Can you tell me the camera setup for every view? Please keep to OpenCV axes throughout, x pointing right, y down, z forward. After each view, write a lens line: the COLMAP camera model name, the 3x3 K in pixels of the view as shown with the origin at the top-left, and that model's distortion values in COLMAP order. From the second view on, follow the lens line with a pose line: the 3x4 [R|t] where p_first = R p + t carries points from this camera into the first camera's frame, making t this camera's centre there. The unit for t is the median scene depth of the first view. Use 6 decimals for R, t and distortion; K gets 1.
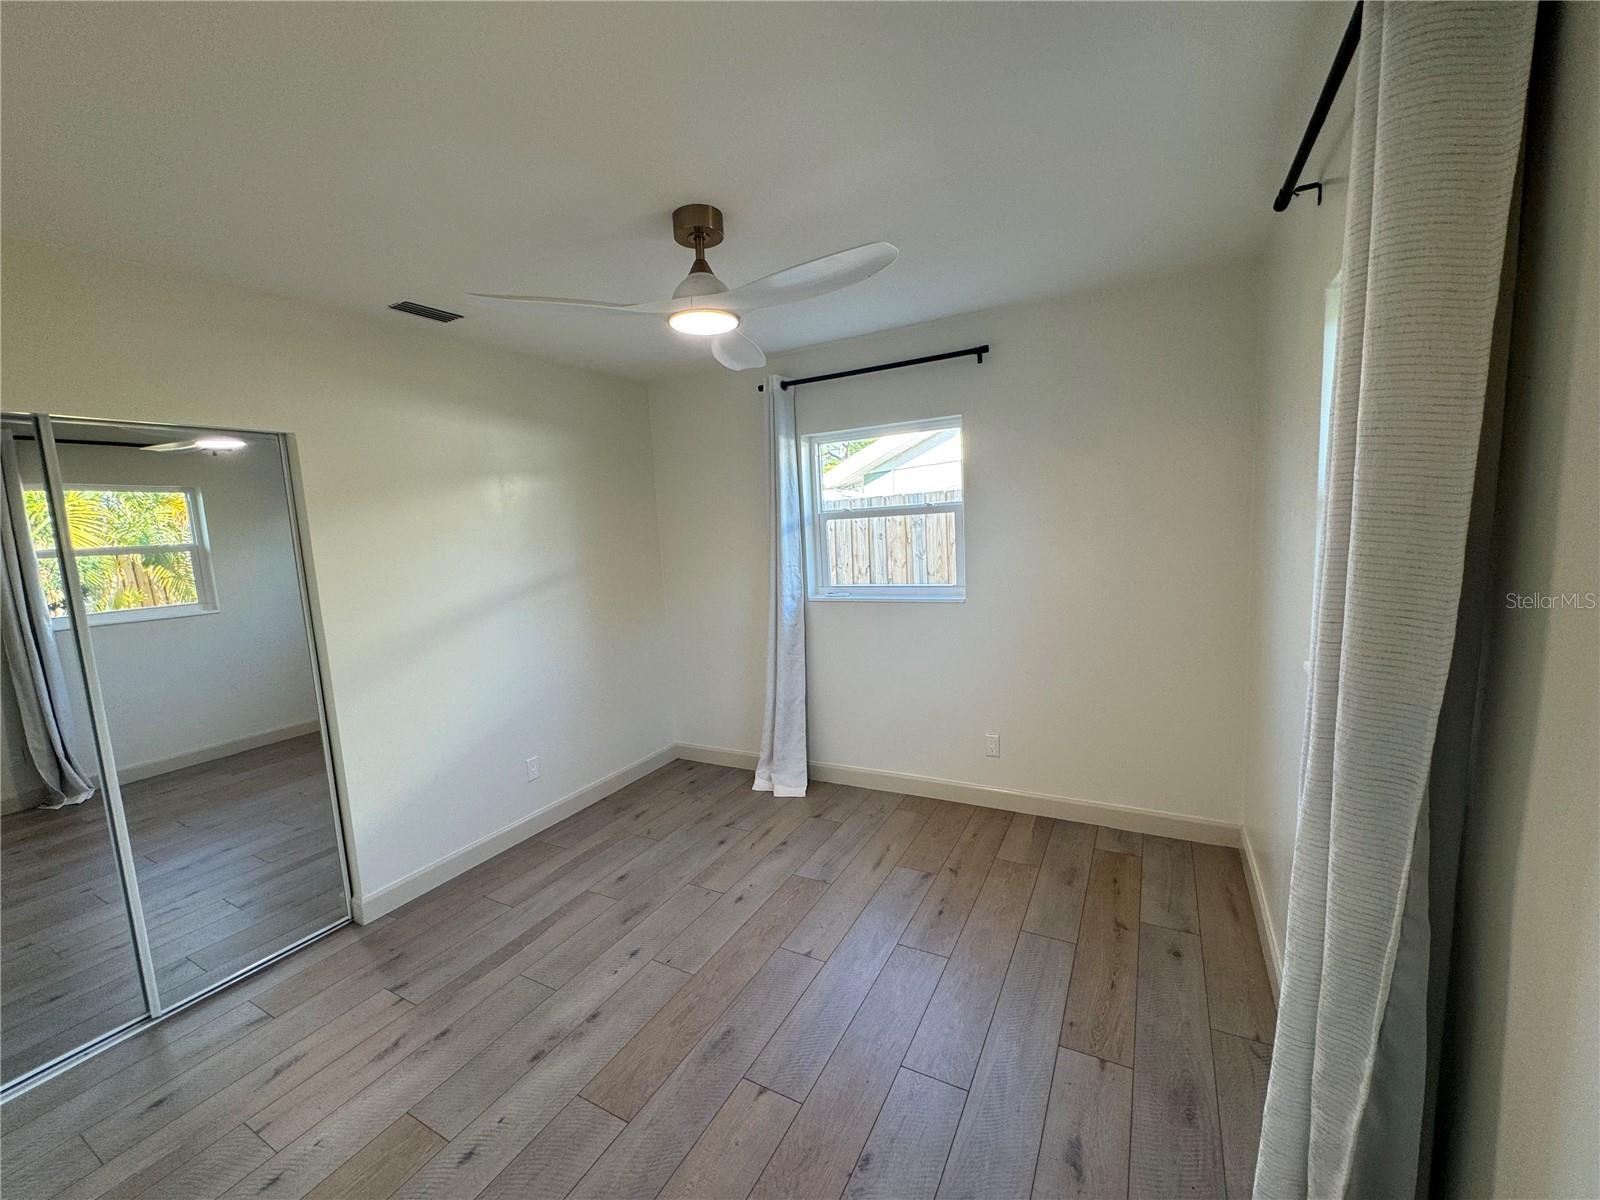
lens RADIAL K [[639.7, 0, 814.8], [0, 639.7, 600.7], [0, 0, 1]] dist [-0.004318, 0.000797]
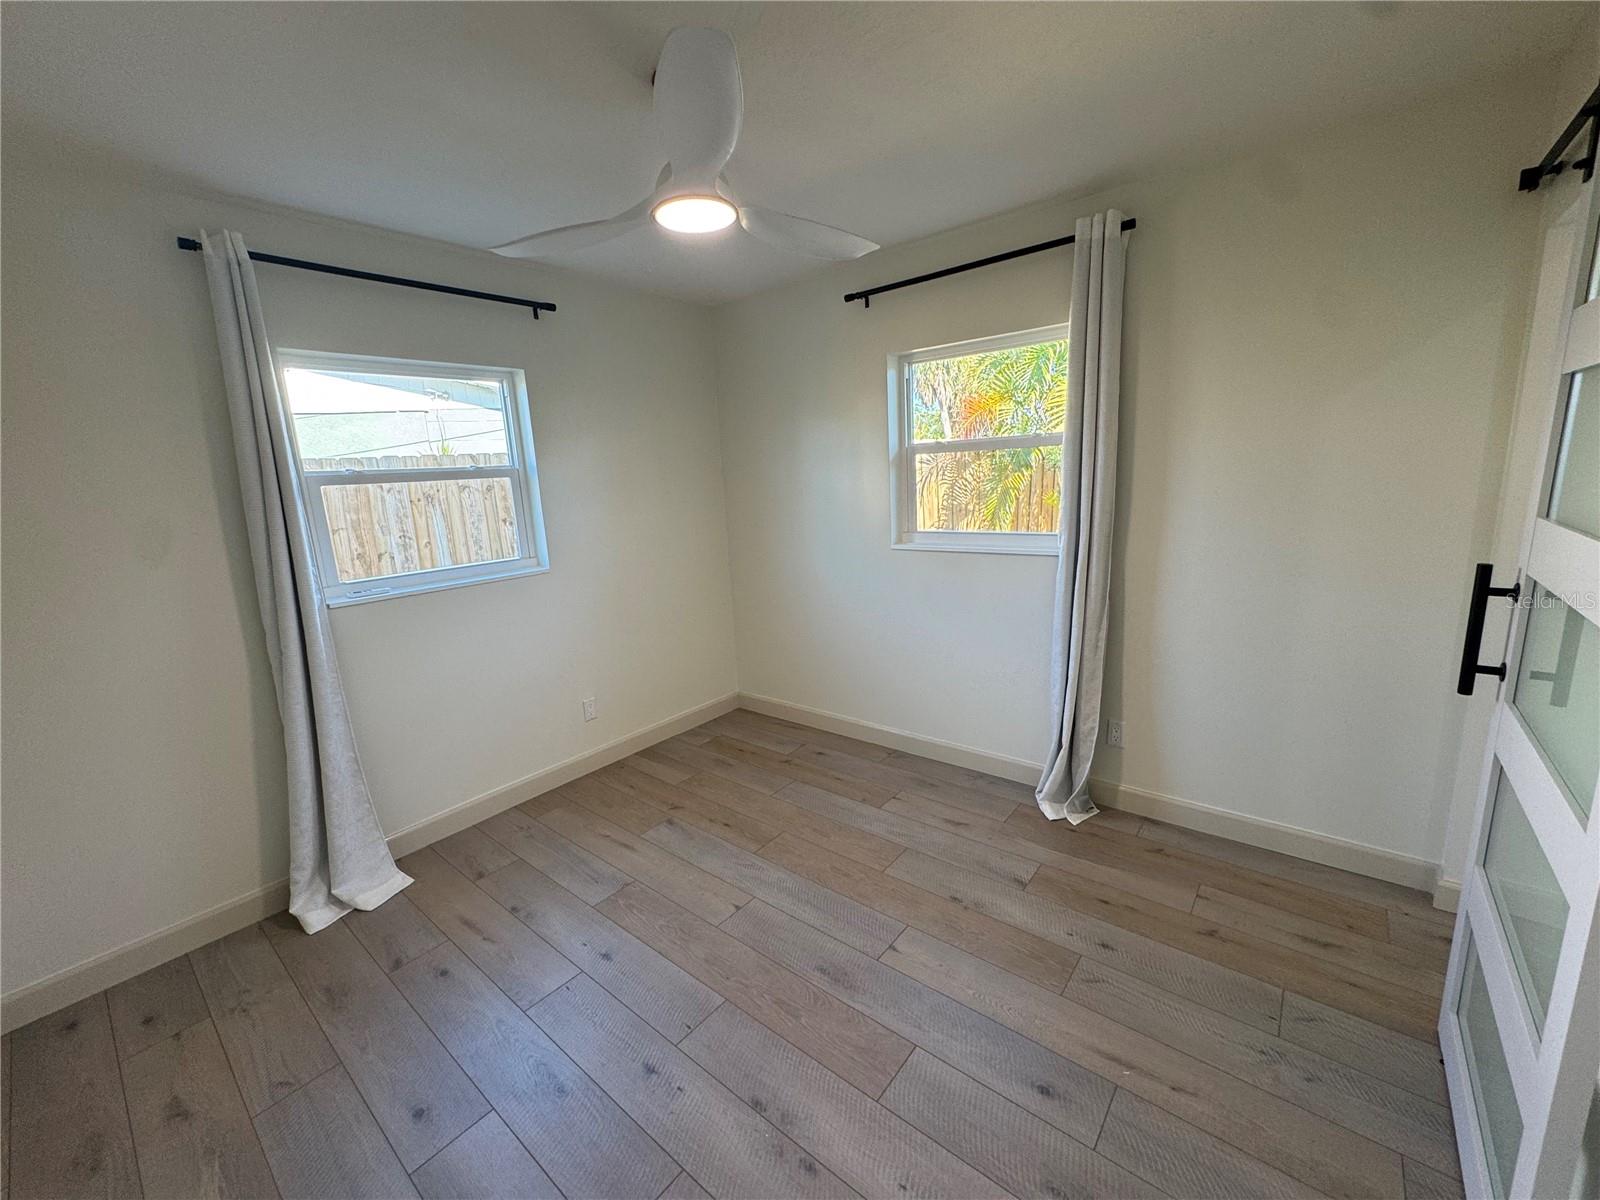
lens RADIAL K [[639.7, 0, 790.2], [0, 639.7, 601.1], [0, 0, 1]] dist [-0.004318, 0.000797]
pose [[0.198915, -0.152171, 0.968131, -0.680324], [0.159775, 0.979690, 0.121160, -0.014054], [-0.966905, 0.130582, 0.219188, 0.497765]]
